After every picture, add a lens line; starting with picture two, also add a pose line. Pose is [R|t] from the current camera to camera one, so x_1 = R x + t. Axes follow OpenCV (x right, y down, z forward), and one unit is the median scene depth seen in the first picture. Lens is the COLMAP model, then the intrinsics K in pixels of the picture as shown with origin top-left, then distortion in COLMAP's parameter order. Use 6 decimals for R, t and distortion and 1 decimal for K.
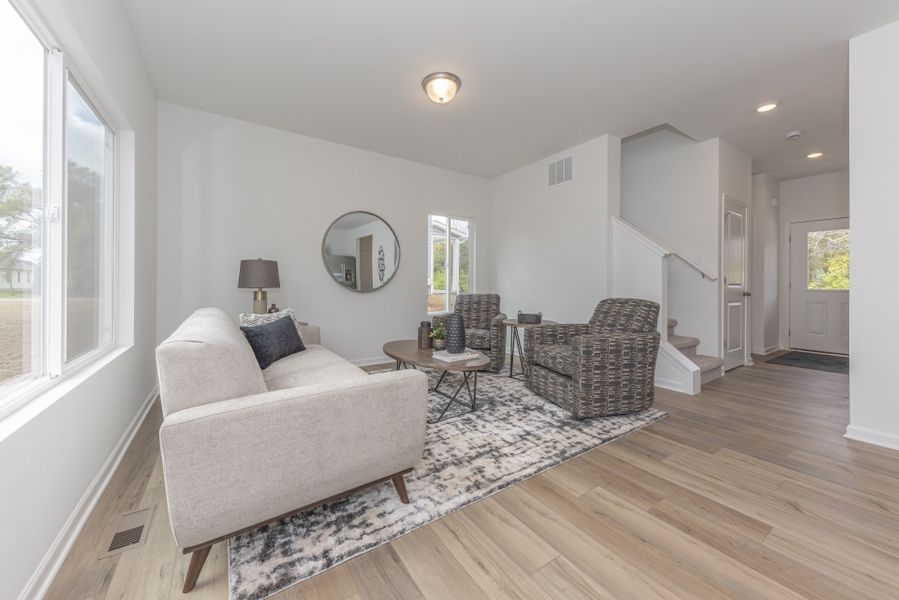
lens RADIAL K [[330.6, 0, 451.0], [0, 330.6, 280.8], [0, 0, 1]] dist [0.011898, -0.003257]
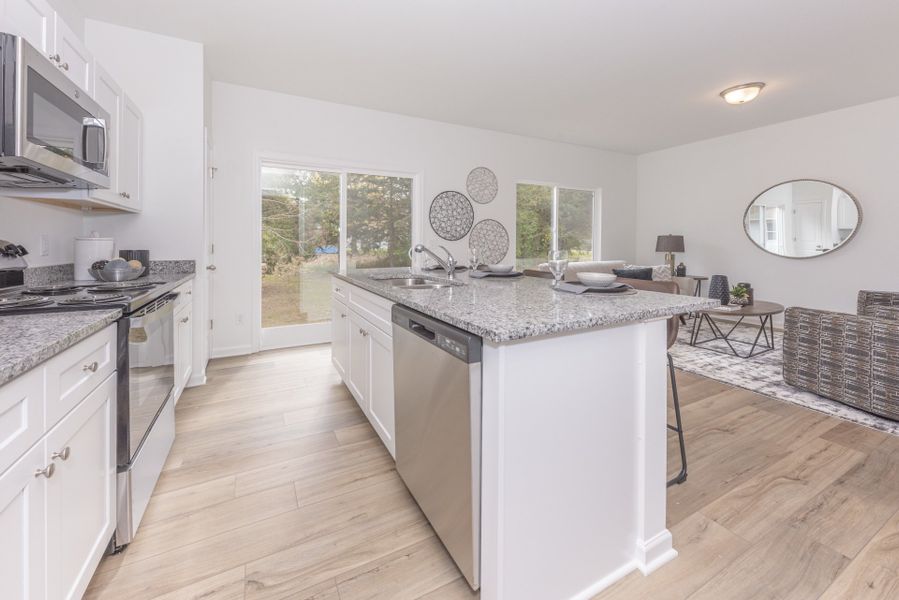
lens RADIAL K [[330.6, 0, 401.5], [0, 330.6, 246.2], [0, 0, 1]] dist [0.011898, -0.003257]
pose [[-0.193945, 0.005146, -0.980999, 1.713685], [0.005251, 0.999977, 0.004207, -0.029699], [0.980998, -0.004335, -0.193967, 0.014868]]
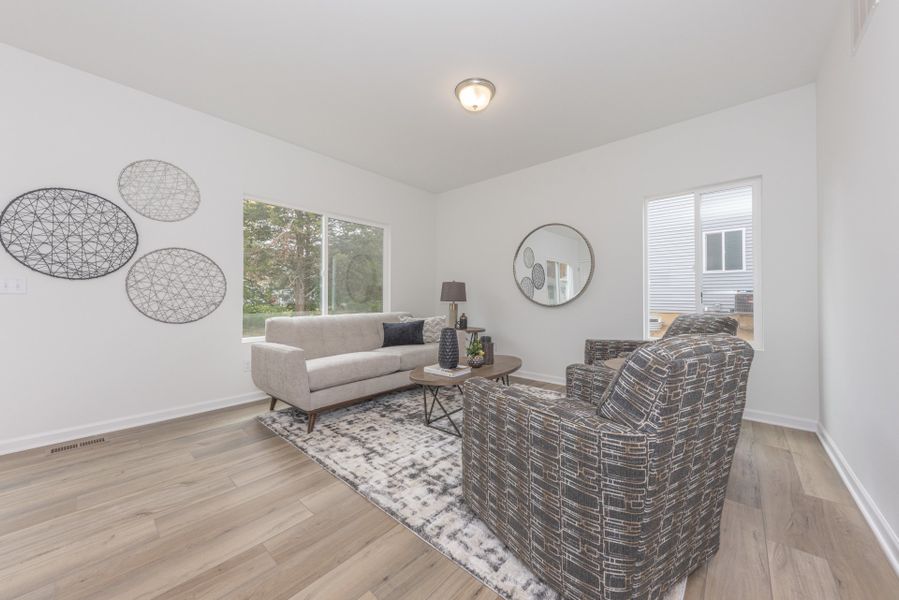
lens RADIAL K [[330.6, 0, 452.4], [0, 330.6, 294.8], [0, 0, 1]] dist [0.011898, -0.003257]
pose [[0.247399, -0.014394, -0.968807, 1.060210], [0.005351, 0.999895, -0.013489, 0.015601], [0.968899, -0.001847, 0.247450, 0.840965]]
